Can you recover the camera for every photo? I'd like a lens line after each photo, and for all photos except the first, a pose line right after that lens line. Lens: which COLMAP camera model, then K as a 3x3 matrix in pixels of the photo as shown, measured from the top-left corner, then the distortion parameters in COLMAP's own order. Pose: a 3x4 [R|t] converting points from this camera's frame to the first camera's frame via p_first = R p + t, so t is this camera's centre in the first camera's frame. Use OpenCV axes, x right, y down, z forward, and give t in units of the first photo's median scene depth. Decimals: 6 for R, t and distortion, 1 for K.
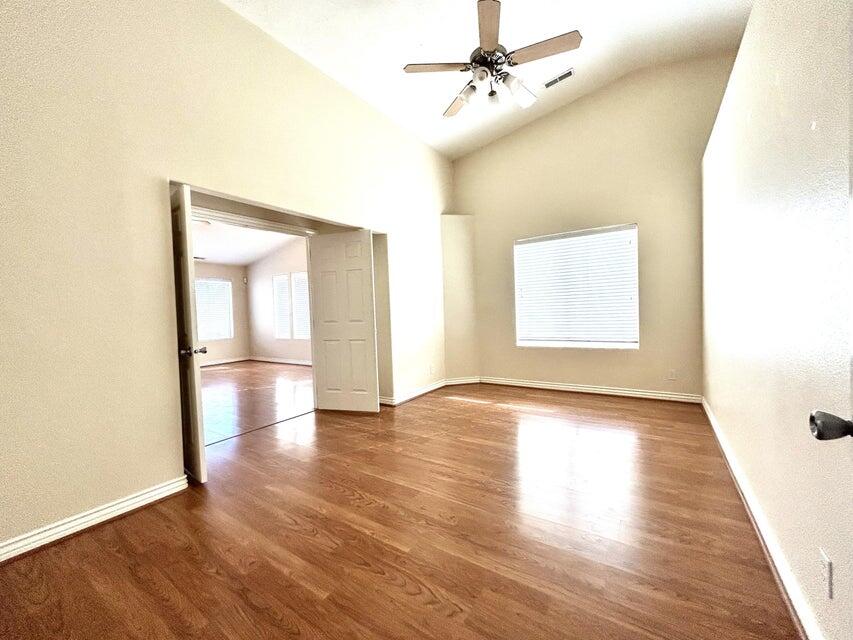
lens RADIAL K [[344.6, 0, 429.1], [0, 344.6, 320.5], [0, 0, 1]] dist [-0.002865, 0.000163]
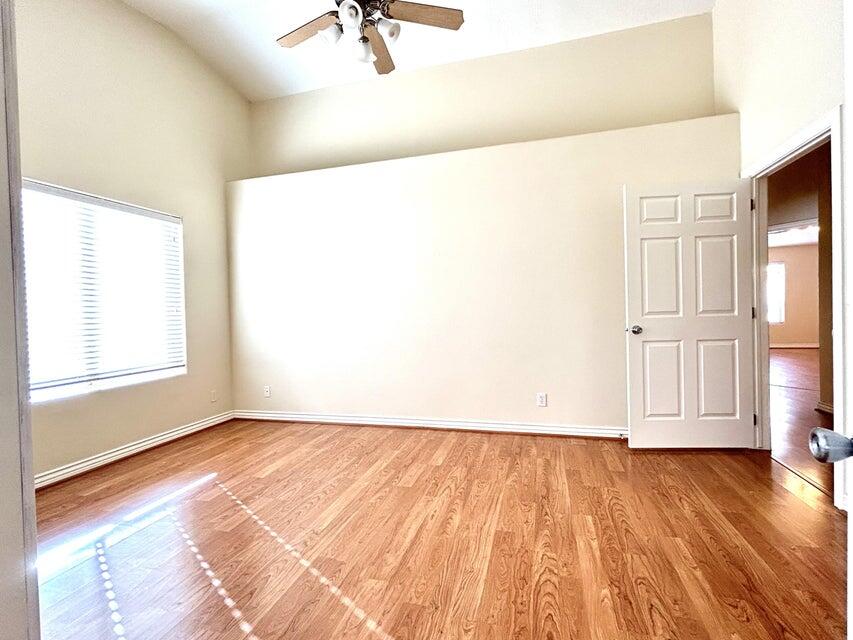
lens RADIAL K [[407.1, 0, 429.2], [0, 407.1, 319.2], [0, 0, 1]] dist [-0.003248, 0.003805]
pose [[-0.313773, 0.029231, 0.949048, -0.773713], [0.065499, 0.997811, -0.009078, 0.003741], [-0.947236, 0.059313, -0.315001, 1.232800]]
